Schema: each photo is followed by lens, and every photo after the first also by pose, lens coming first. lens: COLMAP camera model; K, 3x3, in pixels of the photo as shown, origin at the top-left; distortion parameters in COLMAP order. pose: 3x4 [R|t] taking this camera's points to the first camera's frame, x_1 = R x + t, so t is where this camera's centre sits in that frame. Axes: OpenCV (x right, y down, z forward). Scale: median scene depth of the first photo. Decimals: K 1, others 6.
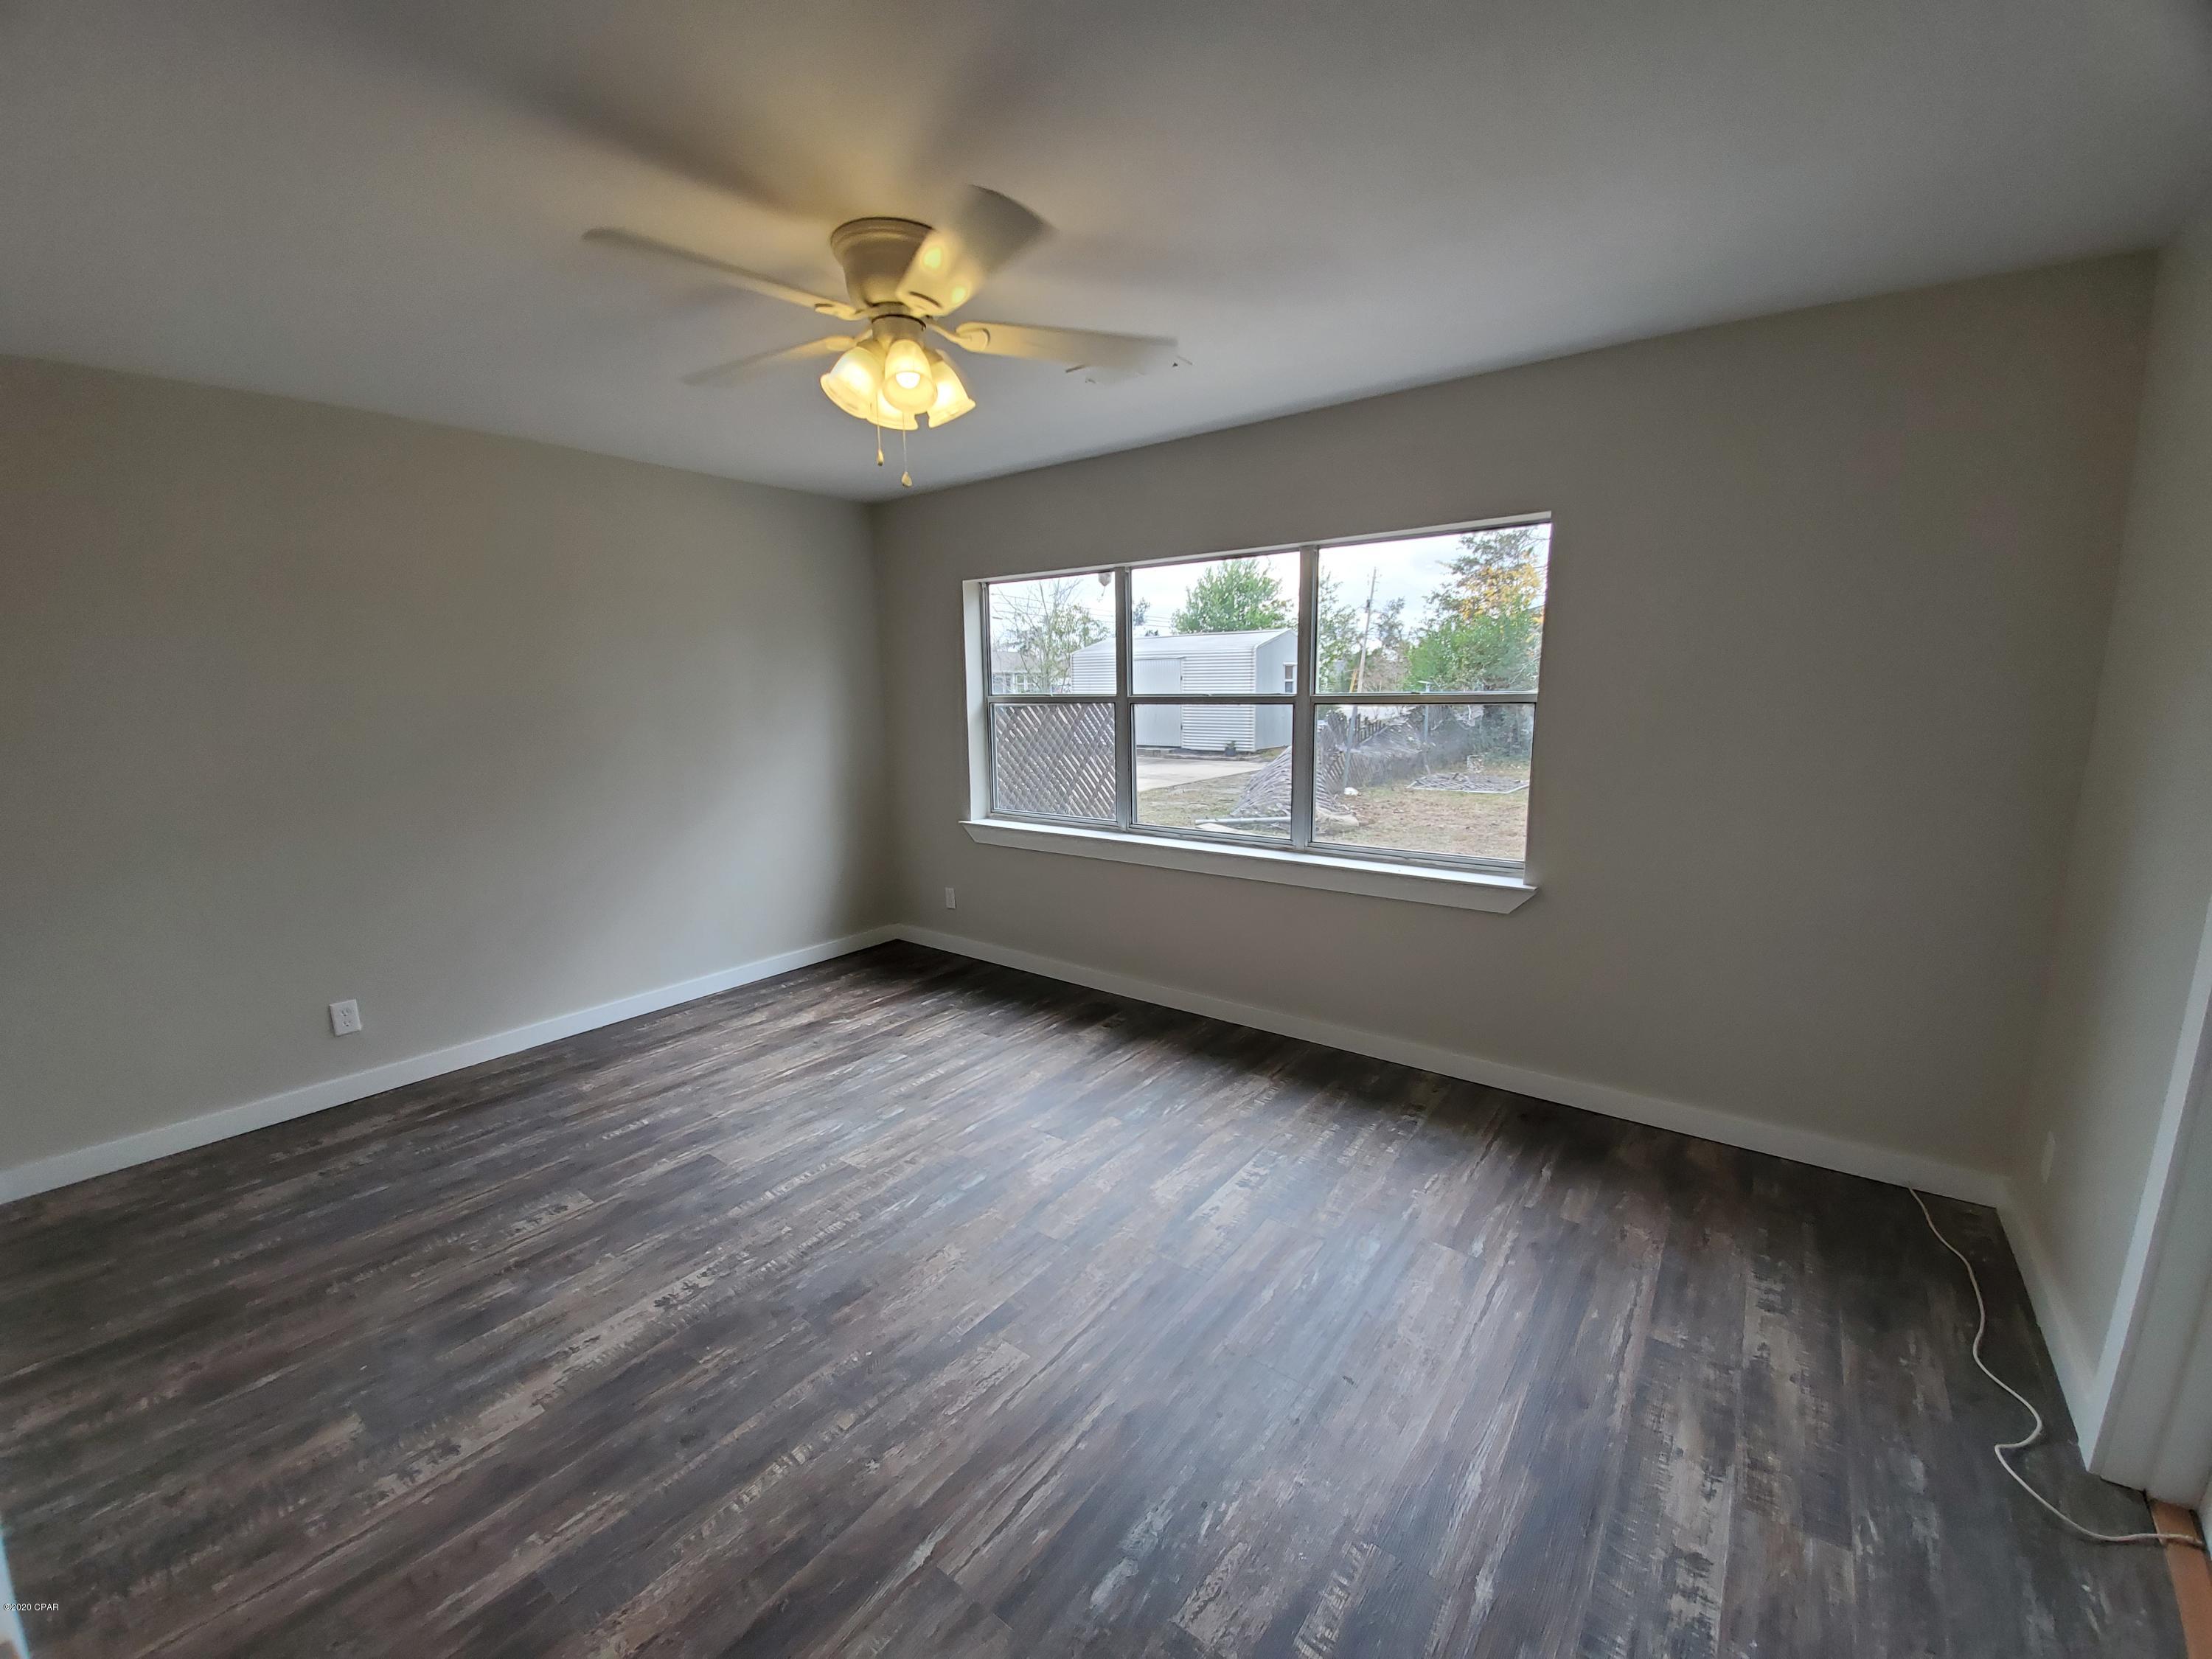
lens RADIAL K [[878.5, 0, 1109.3], [0, 878.5, 843.4], [0, 0, 1]] dist [0.013132, -0.017238]
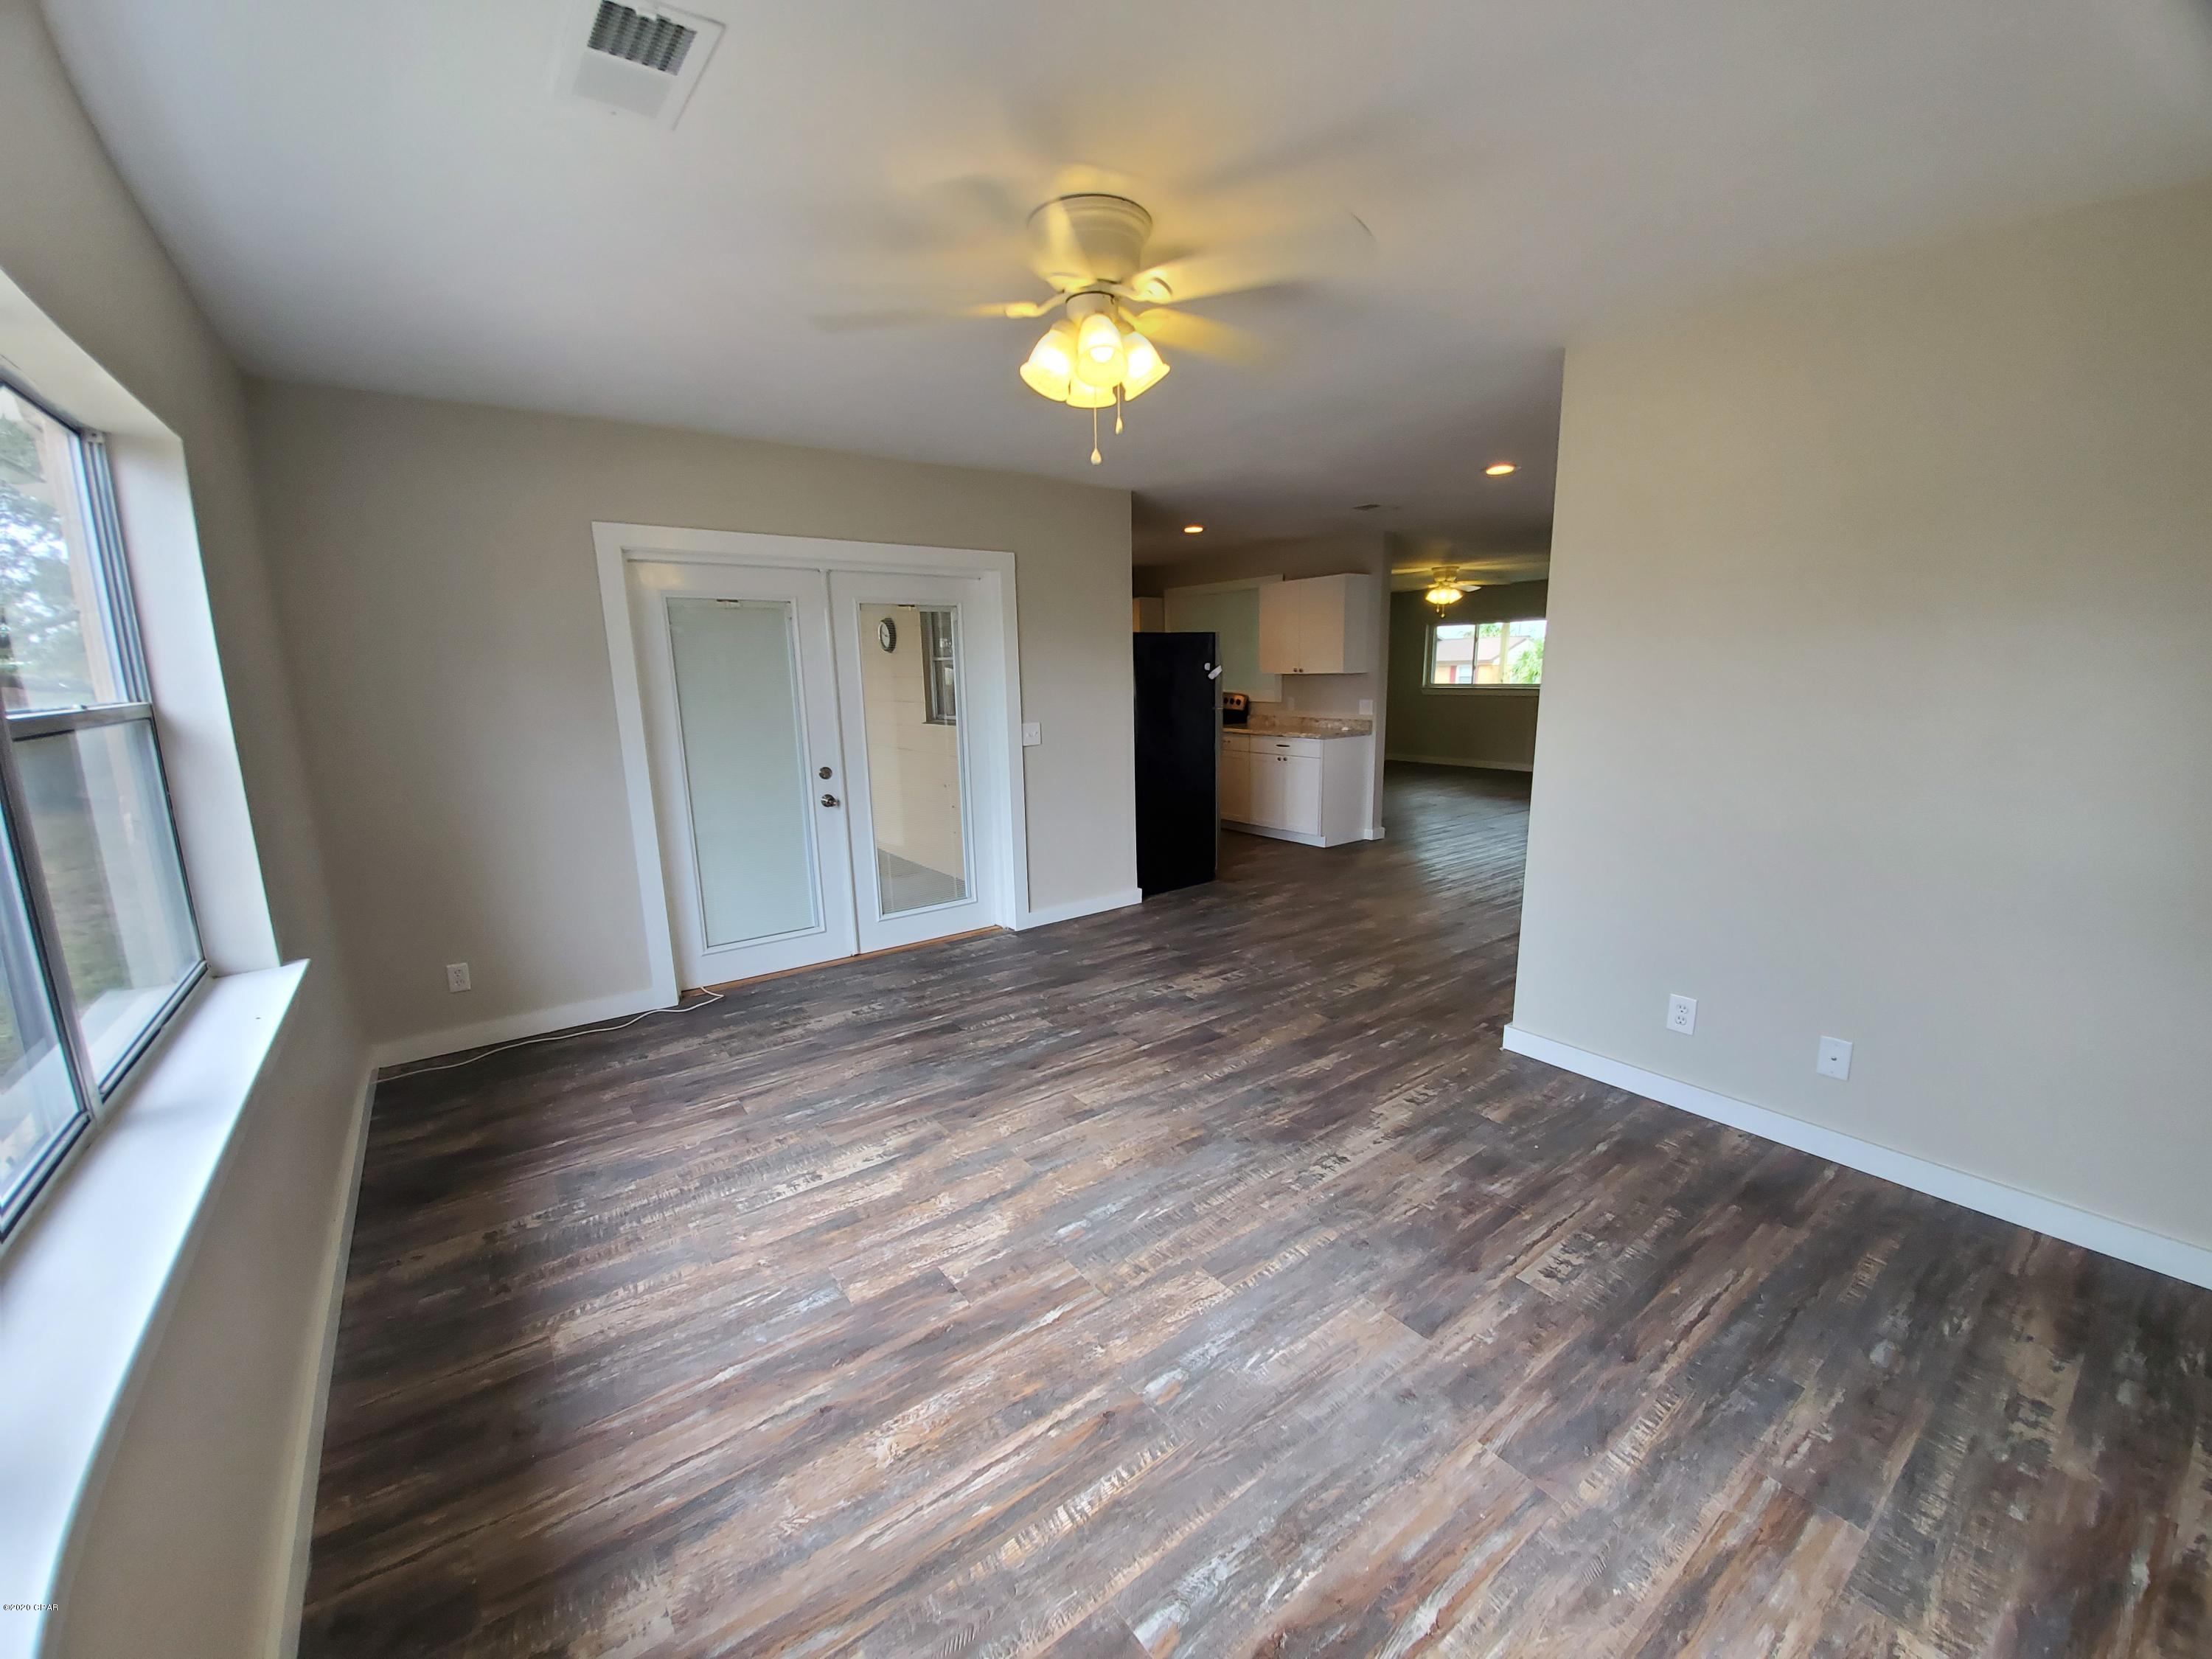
lens RADIAL K [[878.5, 0, 1109.3], [0, 878.5, 843.4], [0, 0, 1]] dist [0.013132, -0.017238]
pose [[-0.959610, -0.024443, 0.280269, -0.459073], [0.078713, 0.933106, 0.350880, -0.301386], [-0.270097, 0.358769, -0.893494, 1.761858]]
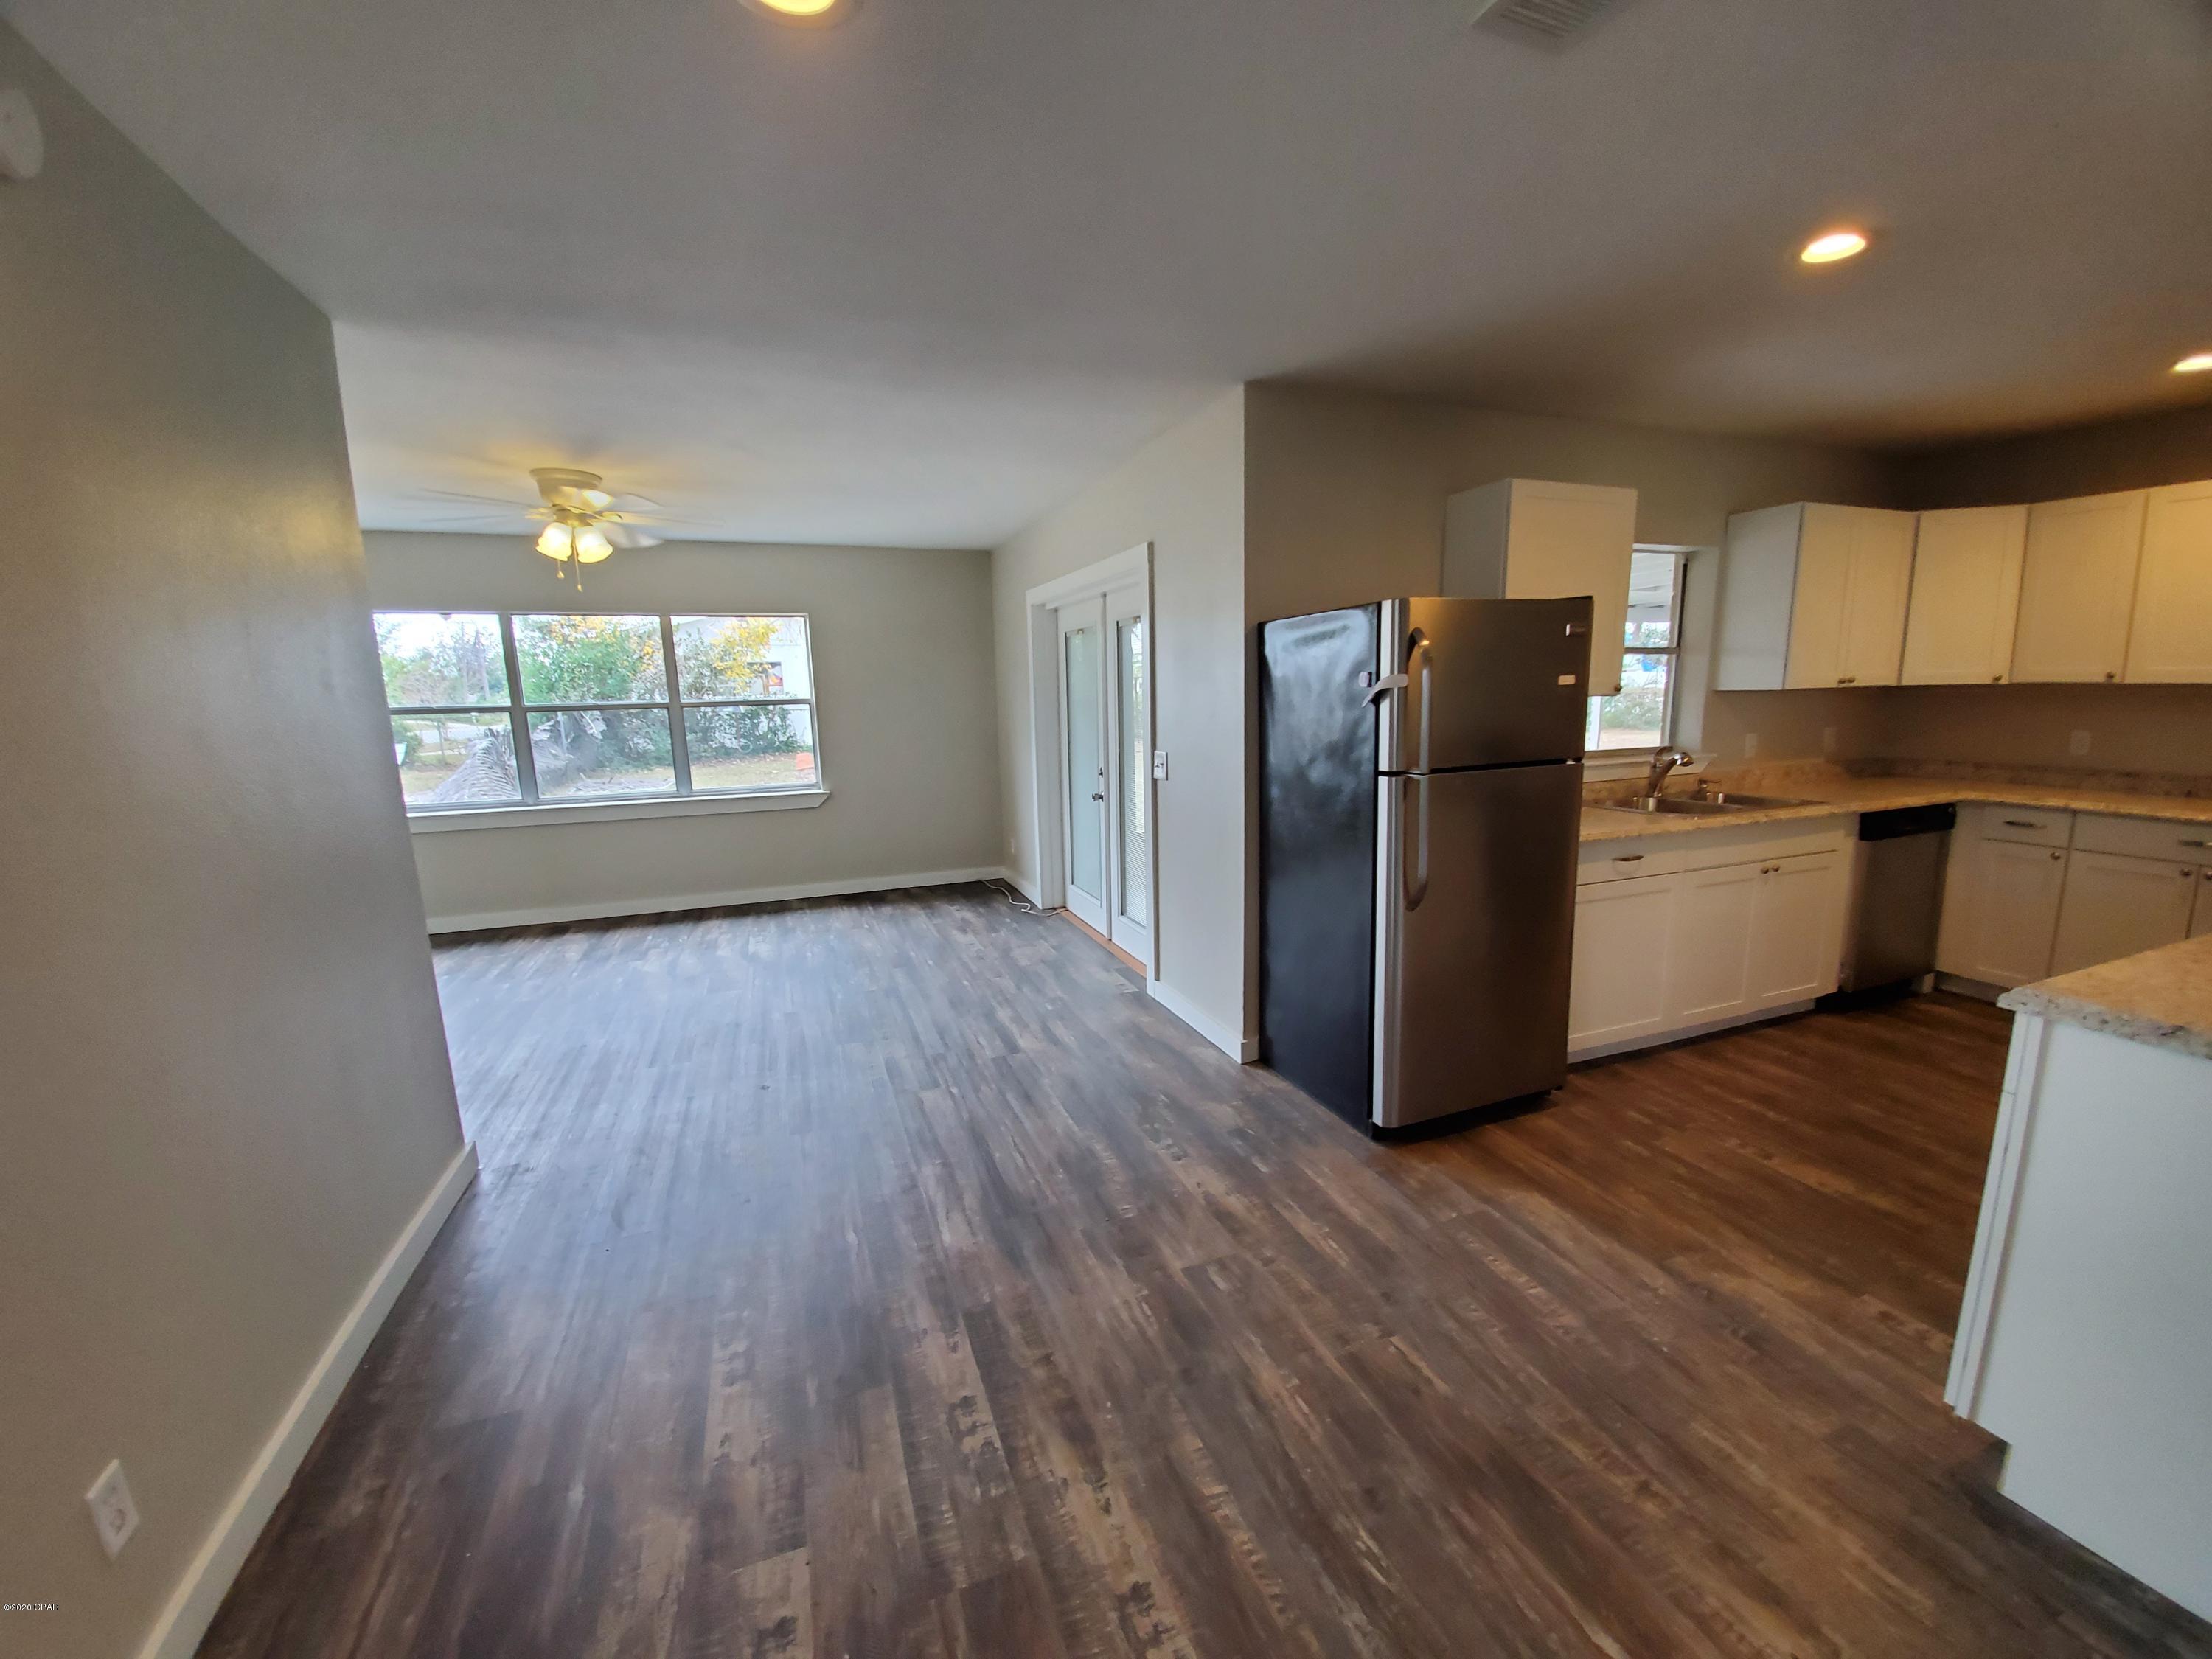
lens RADIAL K [[863.9, 0, 1108.5], [0, 863.9, 850.3], [0, 0, 1]] dist [0.000219, -0.000003]
pose [[0.531999, -0.152711, 0.832861, -1.095878], [0.161729, 0.983820, 0.077084, 0.167630], [-0.831157, 0.093689, 0.548089, -0.814969]]
